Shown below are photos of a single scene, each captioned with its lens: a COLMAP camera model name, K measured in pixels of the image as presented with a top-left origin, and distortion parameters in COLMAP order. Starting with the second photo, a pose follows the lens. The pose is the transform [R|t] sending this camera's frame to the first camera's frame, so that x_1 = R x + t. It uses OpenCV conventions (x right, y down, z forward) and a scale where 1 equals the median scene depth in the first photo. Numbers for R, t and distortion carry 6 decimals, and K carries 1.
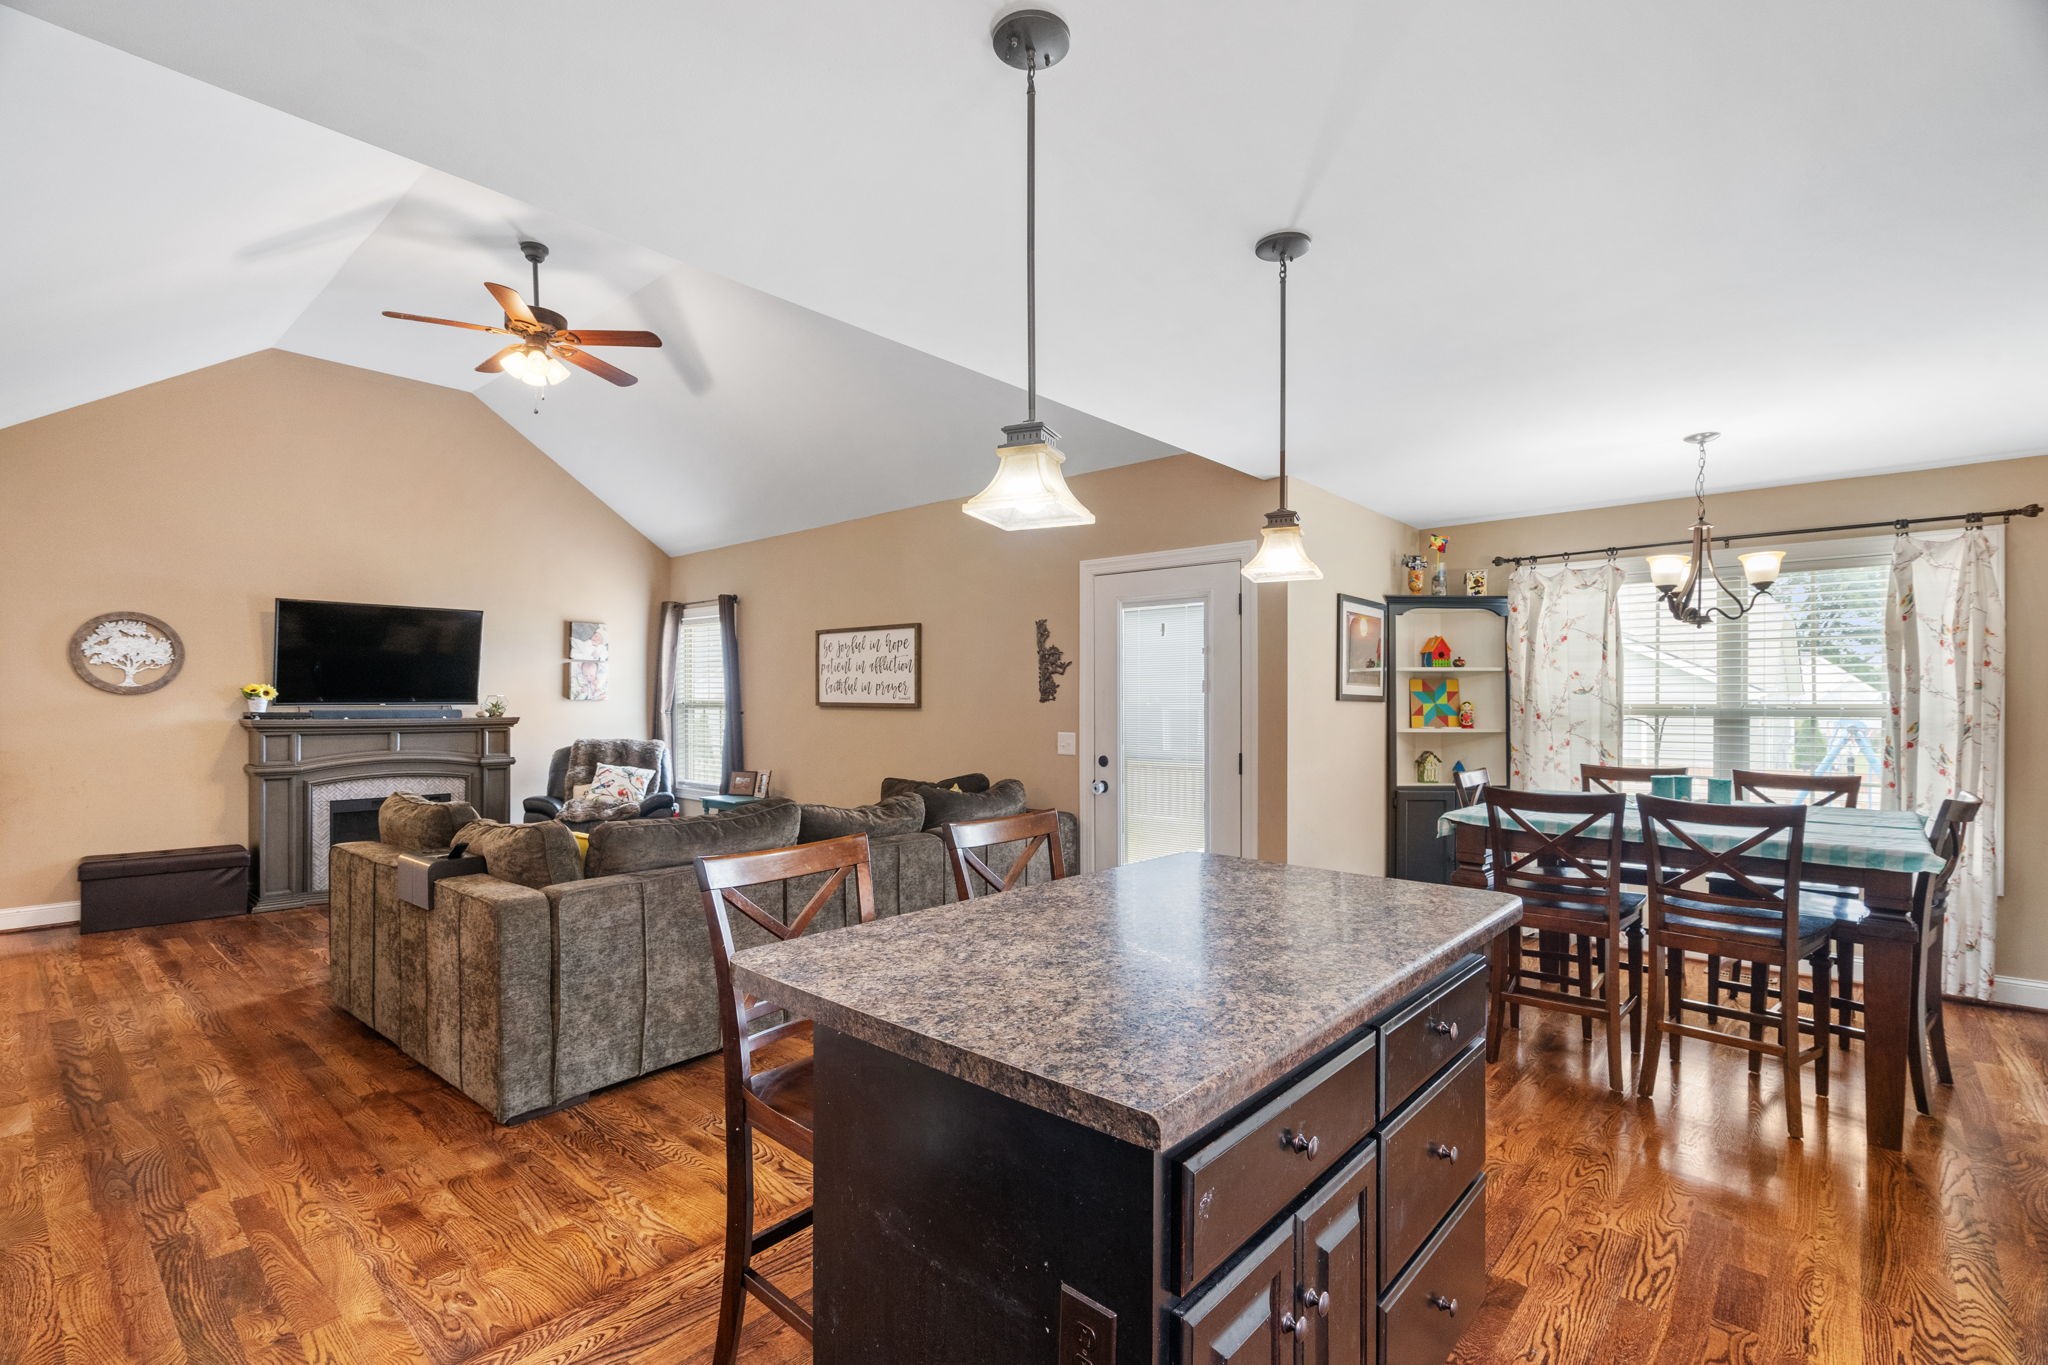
lens RADIAL K [[943.0, 0, 1024.0], [0, 943.0, 682.5], [0, 0, 1]] dist [-0.000753, -0.000153]
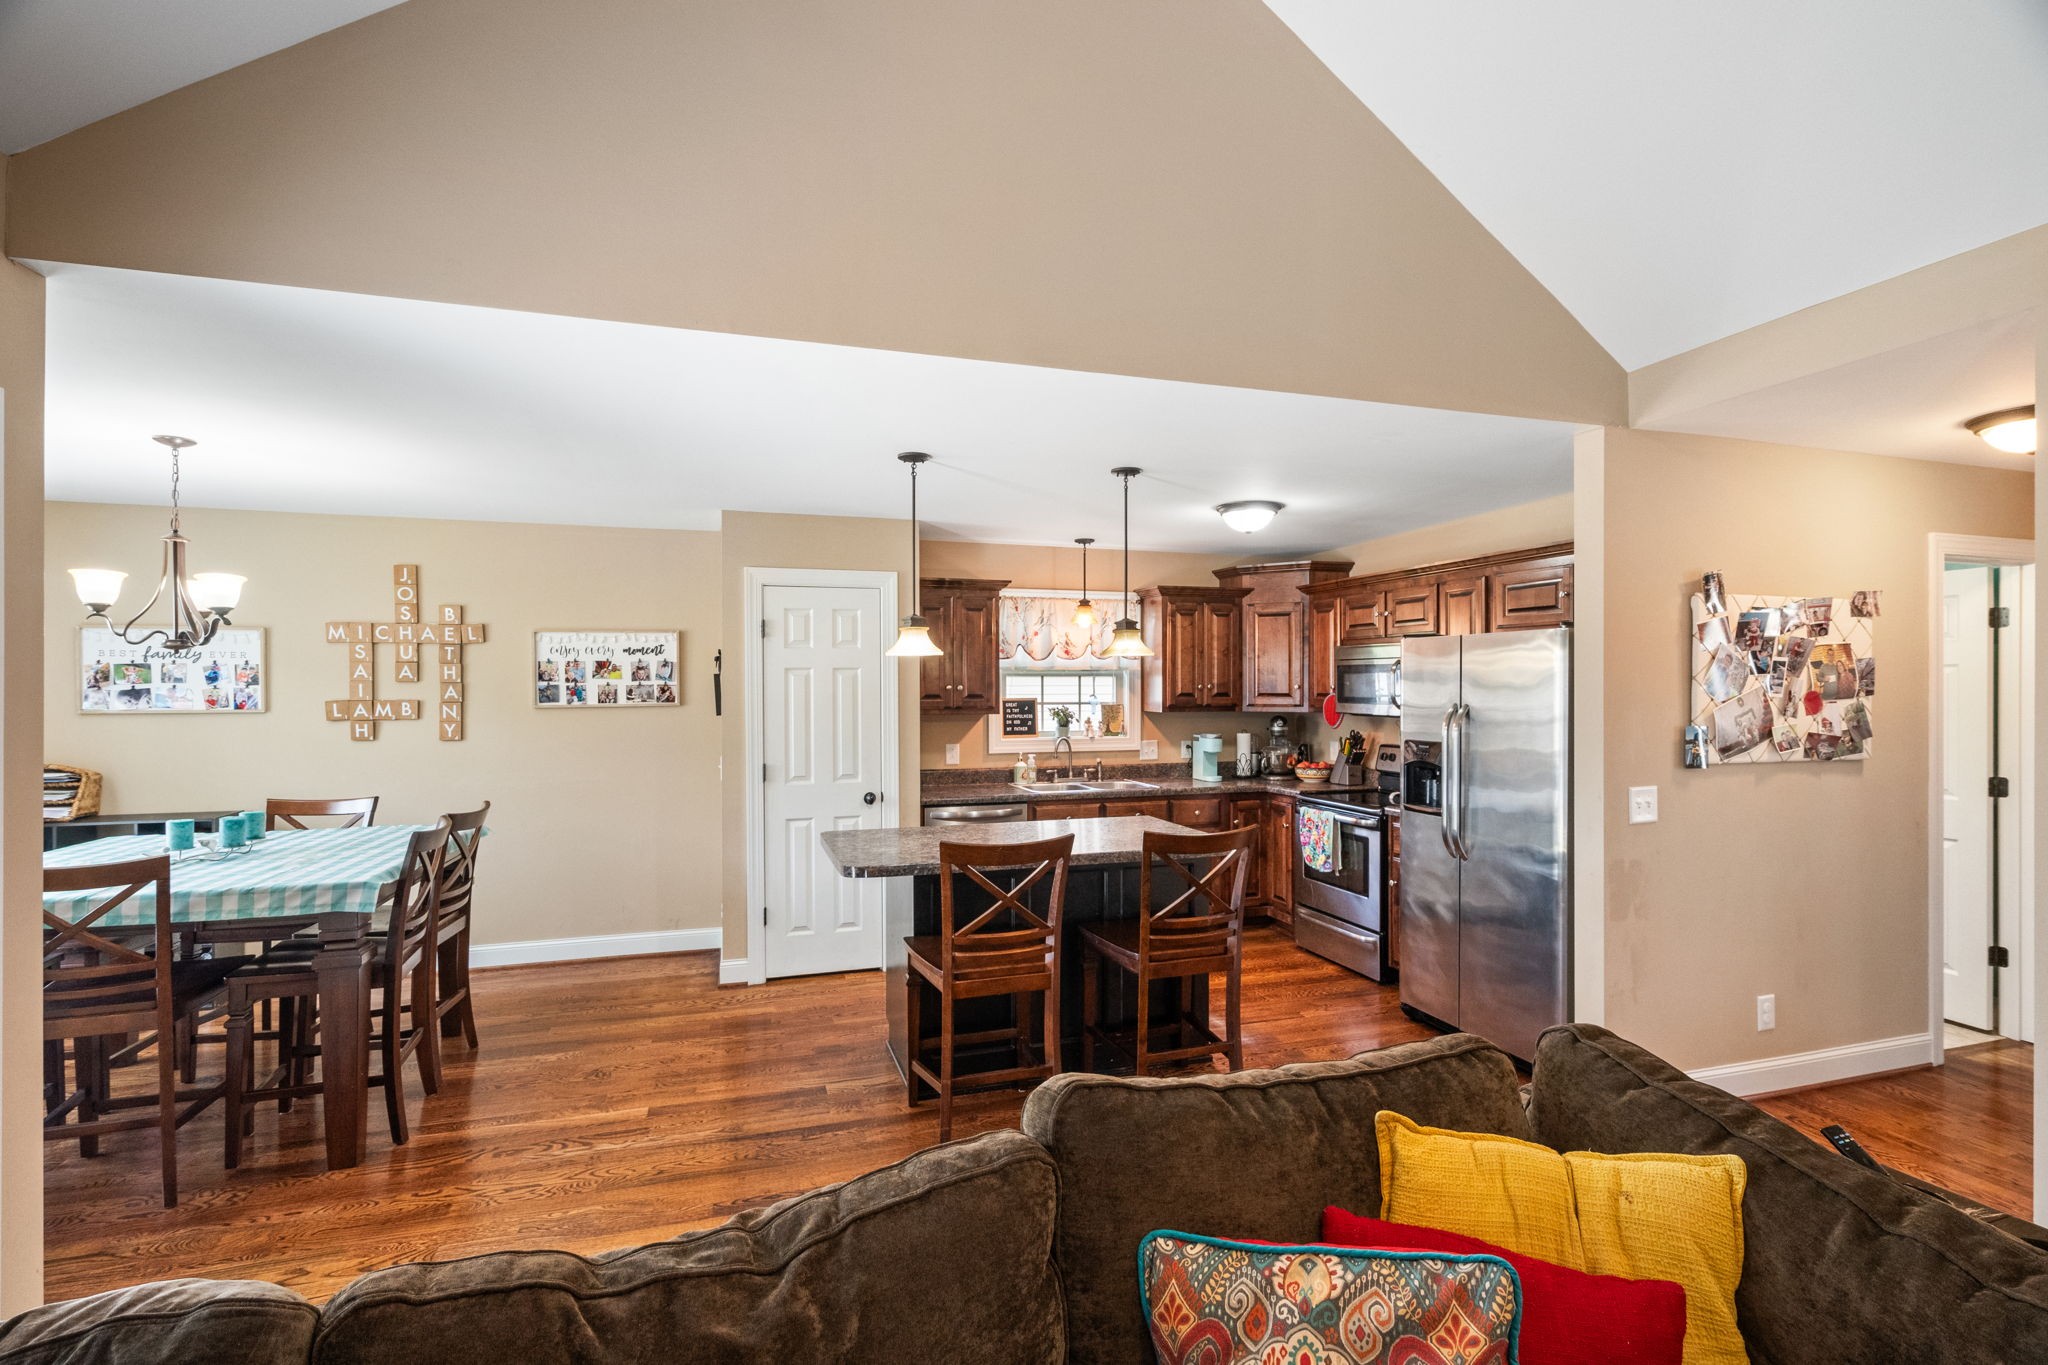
lens RADIAL K [[952.9, 0, 1023.5], [0, 952.9, 692.9], [0, 0, 1]] dist [-0.000613, 0.000127]
pose [[-0.858265, -0.002674, 0.513200, -0.305929], [-0.007098, 0.999953, -0.006661, -0.014130], [-0.513158, -0.009360, -0.858243, 0.946823]]
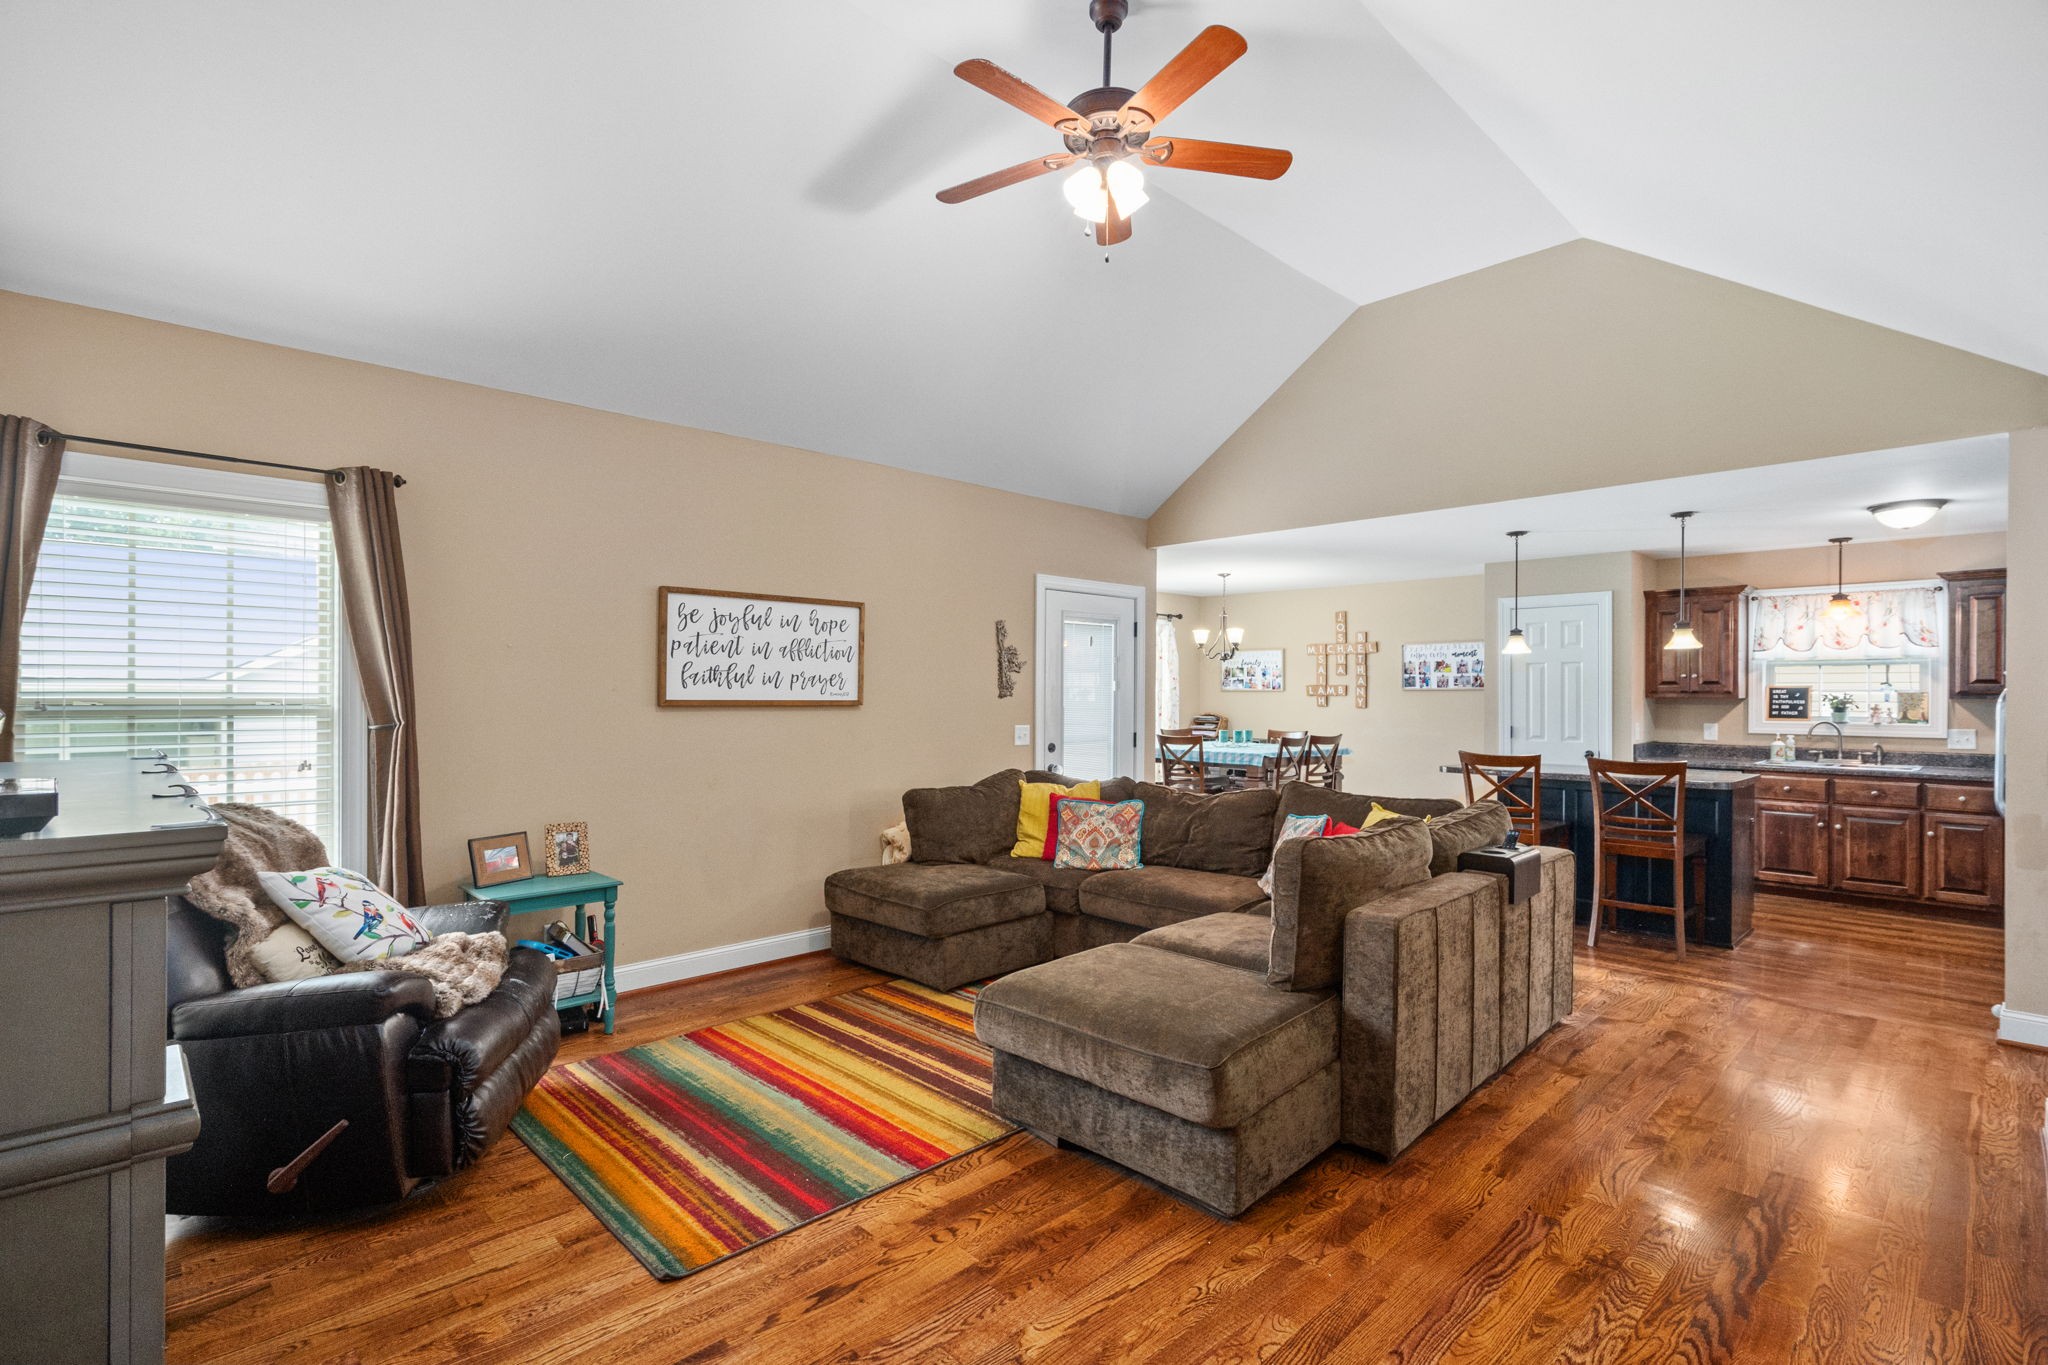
lens RADIAL K [[952.9, 0, 1023.5], [0, 952.9, 692.9], [0, 0, 1]] dist [-0.000613, 0.000127]
pose [[0.073529, -0.001567, 0.997292, -1.051645], [-0.021074, 0.999773, 0.003125, 0.011386], [-0.997070, -0.021247, 0.073479, 0.900591]]
